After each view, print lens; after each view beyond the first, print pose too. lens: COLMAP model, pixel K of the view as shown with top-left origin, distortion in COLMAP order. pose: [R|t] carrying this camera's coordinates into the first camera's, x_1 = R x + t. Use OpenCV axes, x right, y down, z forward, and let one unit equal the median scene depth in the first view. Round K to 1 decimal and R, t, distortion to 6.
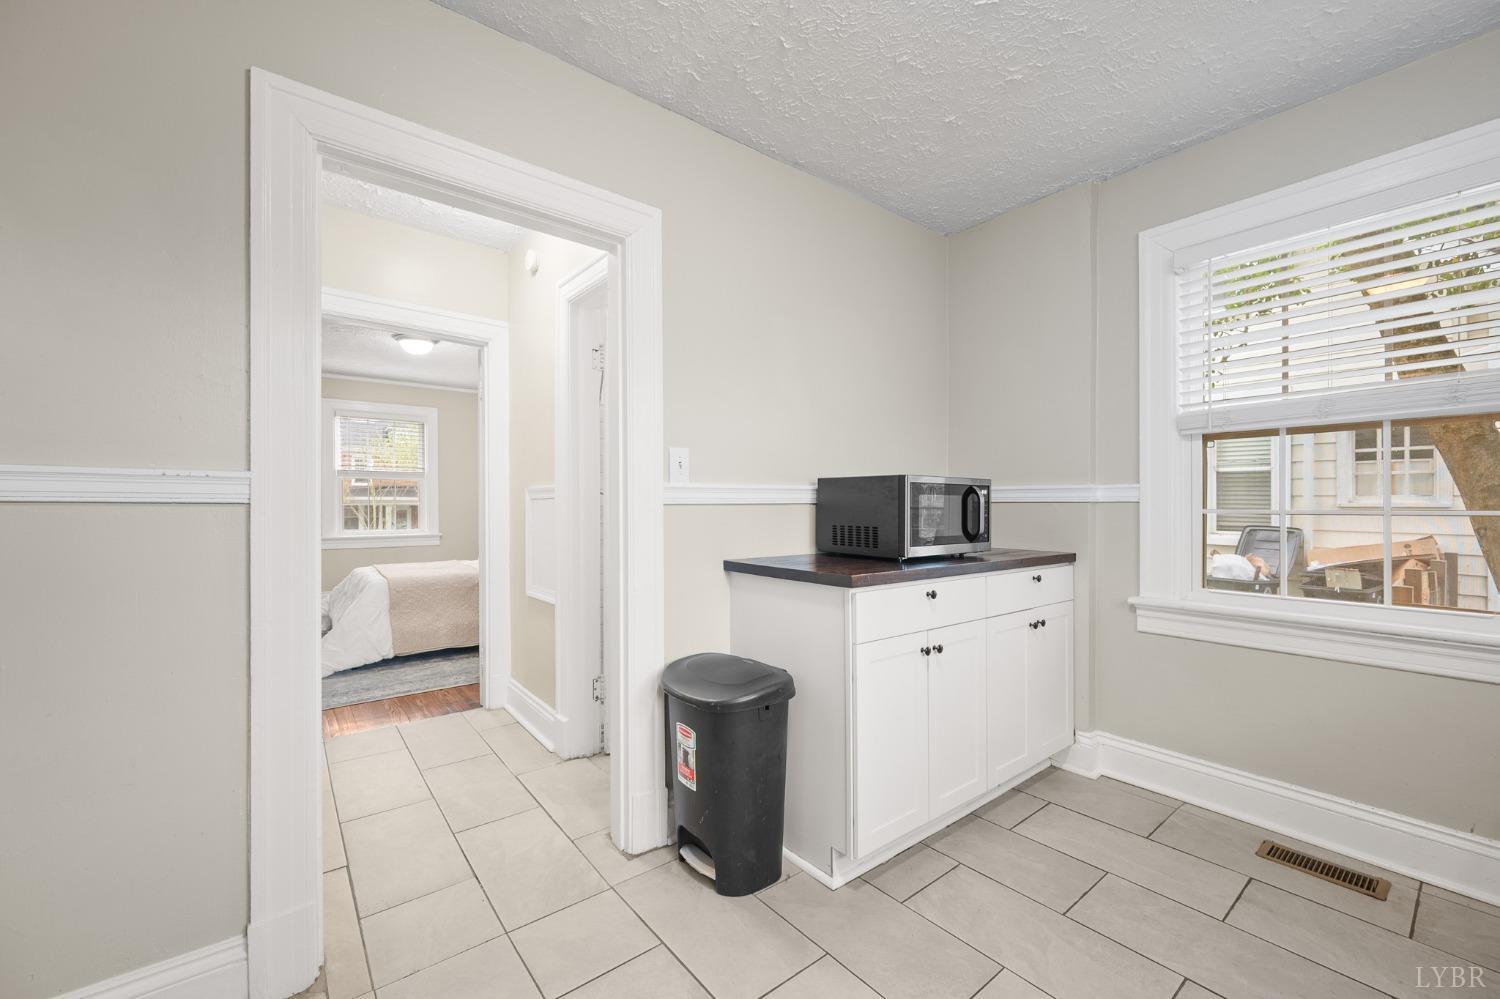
lens RADIAL K [[602.8, 0, 753.1], [0, 602.8, 508.4], [0, 0, 1]] dist [-0.001370, -0.000017]
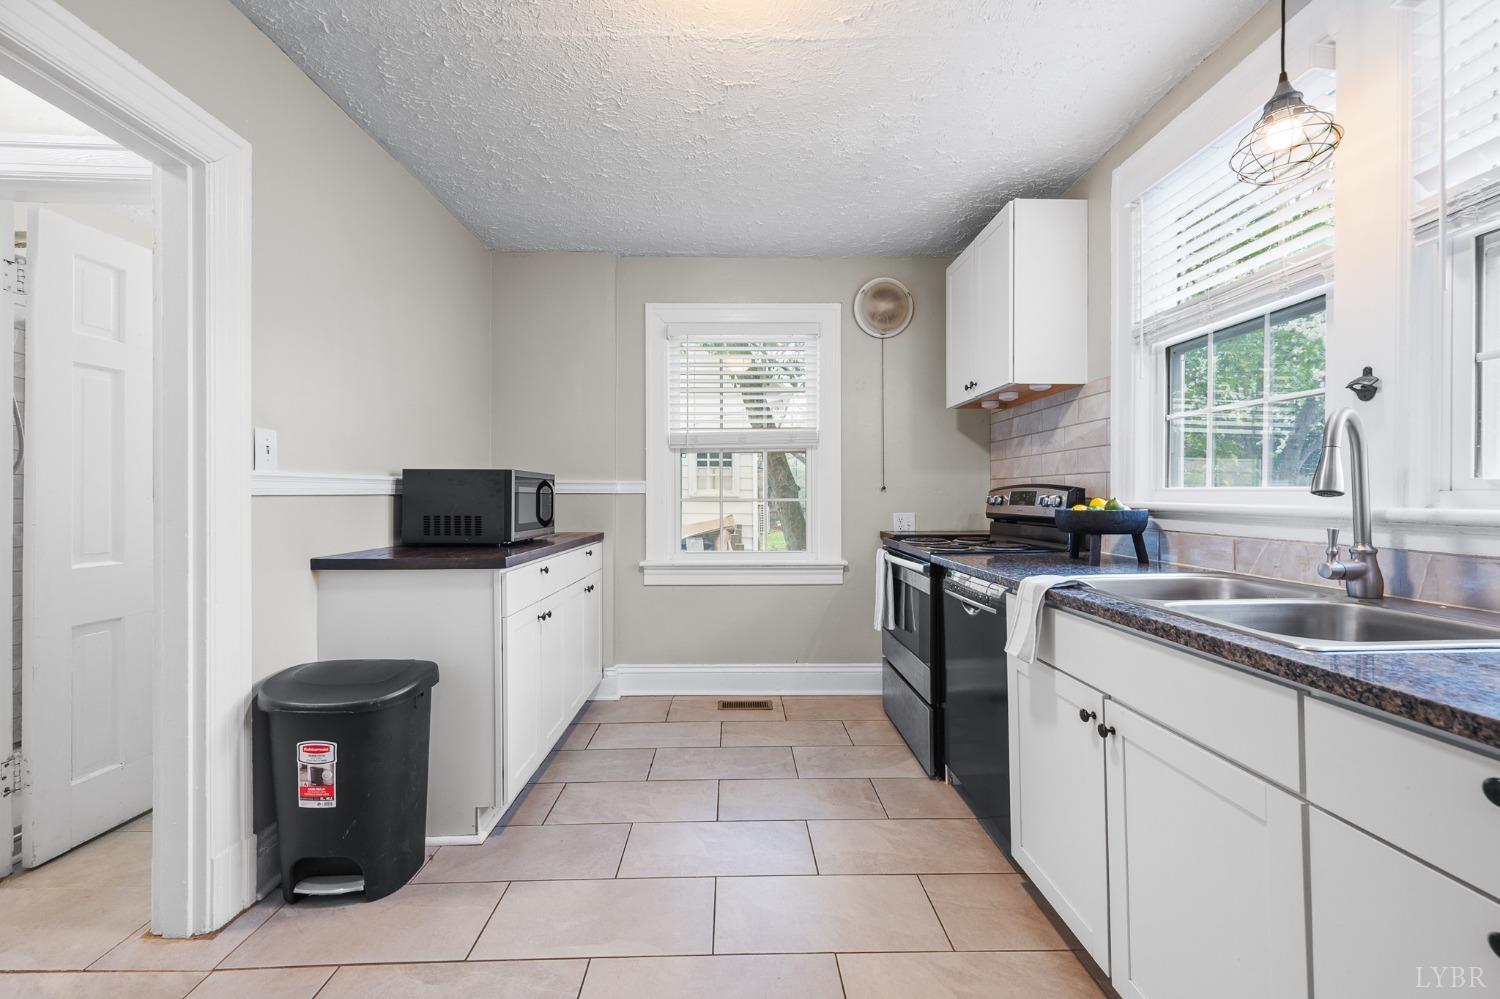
lens RADIAL K [[601.7, 0, 751.2], [0, 601.7, 499.3], [0, 0, 1]] dist [-0.001167, -0.000271]
pose [[0.603289, -0.006044, 0.797500, -0.383958], [0.005840, 0.999978, 0.003161, -0.000468], [-0.797501, 0.002750, 0.603311, -0.055046]]
